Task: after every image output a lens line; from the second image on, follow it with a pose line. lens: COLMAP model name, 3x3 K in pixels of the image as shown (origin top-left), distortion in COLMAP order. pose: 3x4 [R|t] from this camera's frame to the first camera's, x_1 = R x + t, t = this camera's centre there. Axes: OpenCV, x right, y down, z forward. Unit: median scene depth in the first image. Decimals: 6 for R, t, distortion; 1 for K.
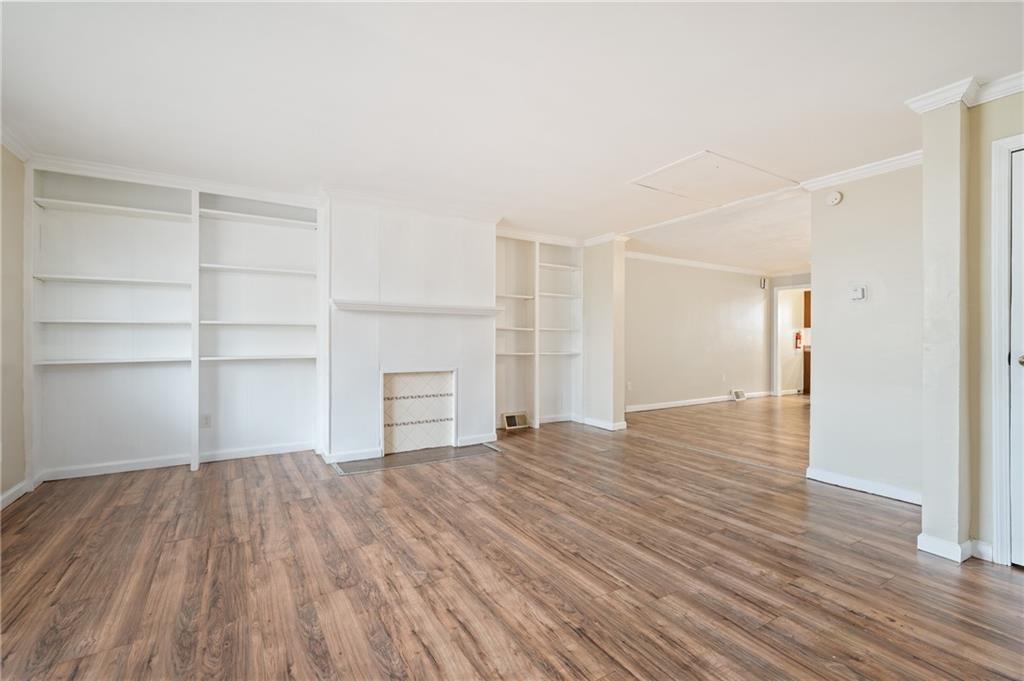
lens RADIAL K [[458.3, 0, 520.1], [0, 458.3, 338.4], [0, 0, 1]] dist [0.002053, -0.001087]
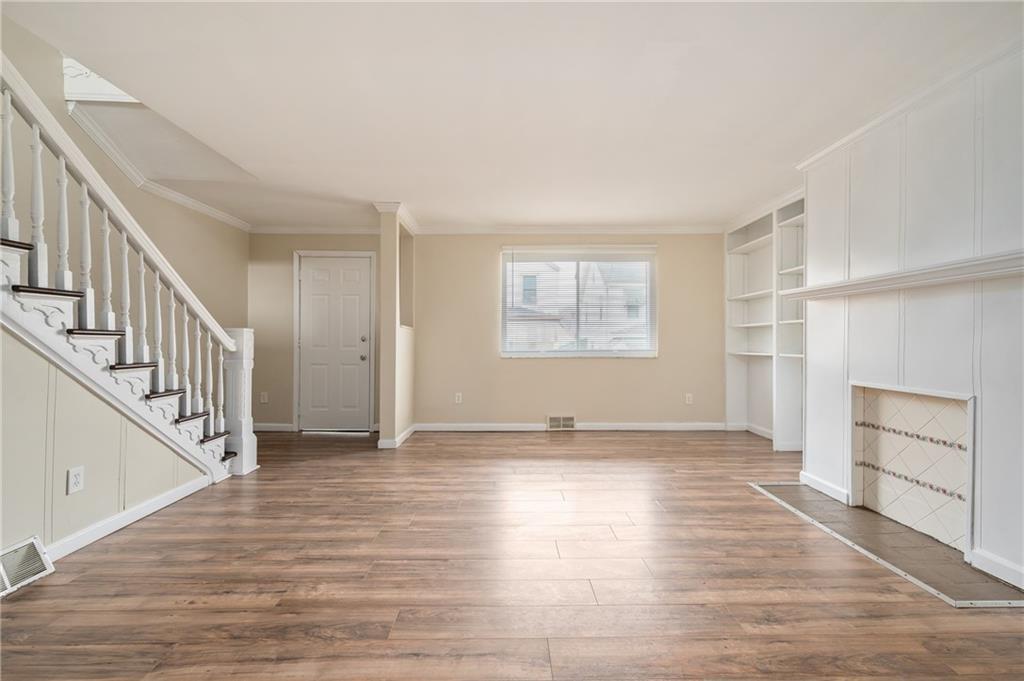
lens RADIAL K [[458.3, 0, 521.8], [0, 458.3, 334.4], [0, 0, 1]] dist [0.002053, -0.001087]
pose [[-0.524676, -0.011710, -0.851221, 1.114668], [0.002864, 0.999875, -0.015520, 0.013391], [0.851297, -0.010581, -0.524577, 1.865790]]
